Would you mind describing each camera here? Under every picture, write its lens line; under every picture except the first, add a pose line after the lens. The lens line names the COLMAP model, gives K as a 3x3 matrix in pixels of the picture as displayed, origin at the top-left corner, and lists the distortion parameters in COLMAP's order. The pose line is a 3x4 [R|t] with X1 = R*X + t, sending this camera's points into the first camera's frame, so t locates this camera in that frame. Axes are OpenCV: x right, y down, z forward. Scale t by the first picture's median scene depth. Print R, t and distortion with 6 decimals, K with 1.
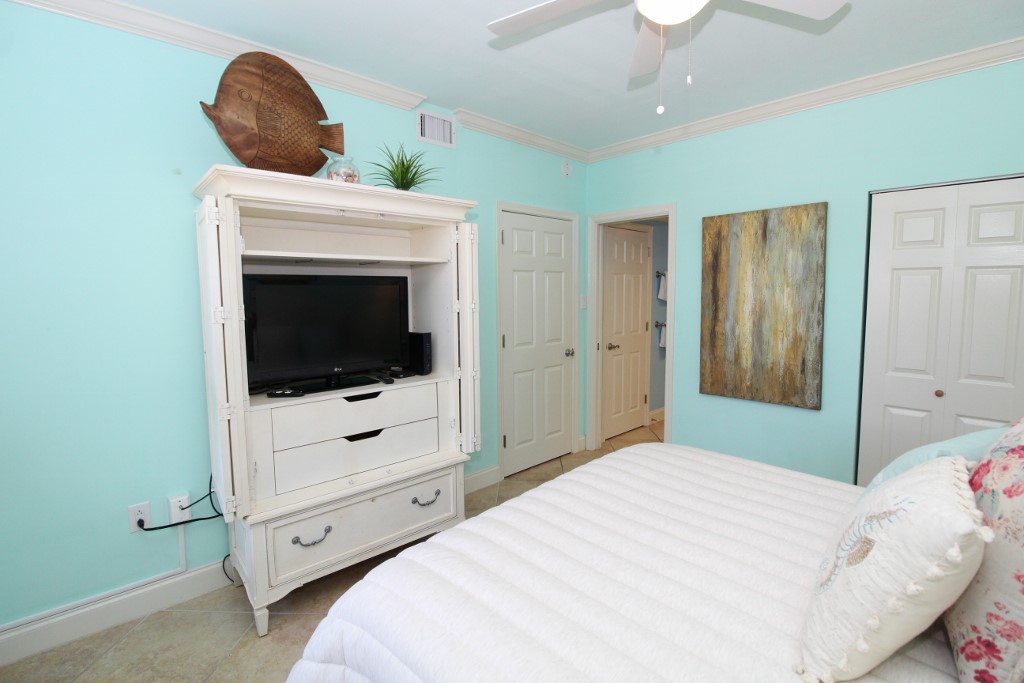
lens RADIAL K [[474.7, 0, 507.2], [0, 474.7, 327.2], [0, 0, 1]] dist [0.001540, 0.000044]
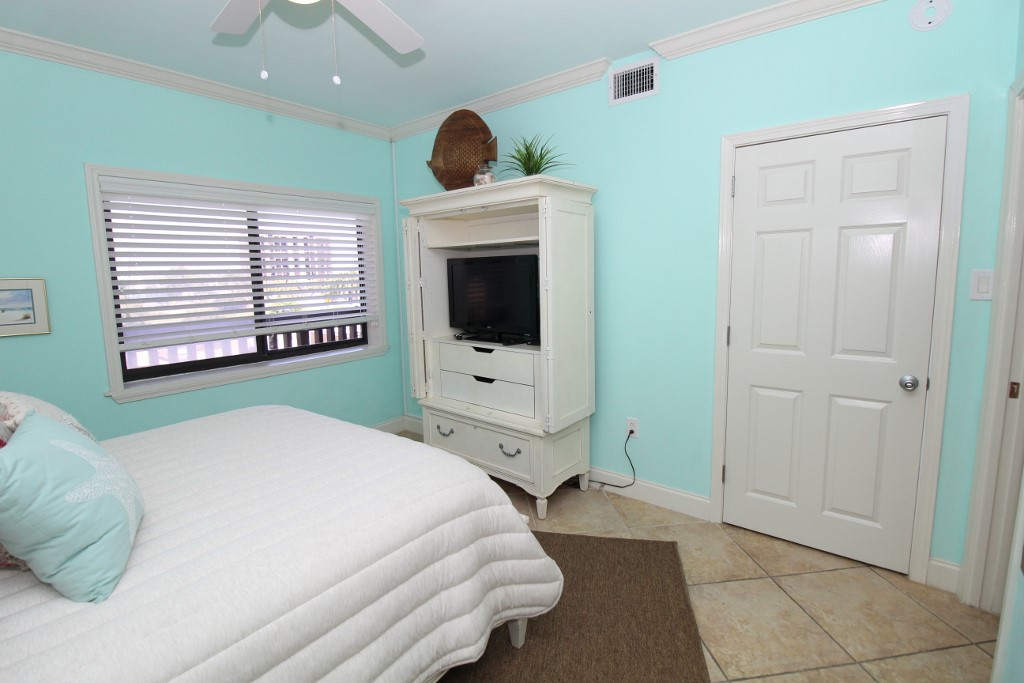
lens RADIAL K [[474.7, 0, 507.2], [0, 474.7, 327.2], [0, 0, 1]] dist [0.001540, 0.000044]
pose [[0.131891, 0.122449, -0.983672, 0.935663], [-0.053756, 0.991764, 0.116249, -0.067487], [0.989806, 0.037546, 0.137387, 0.841192]]
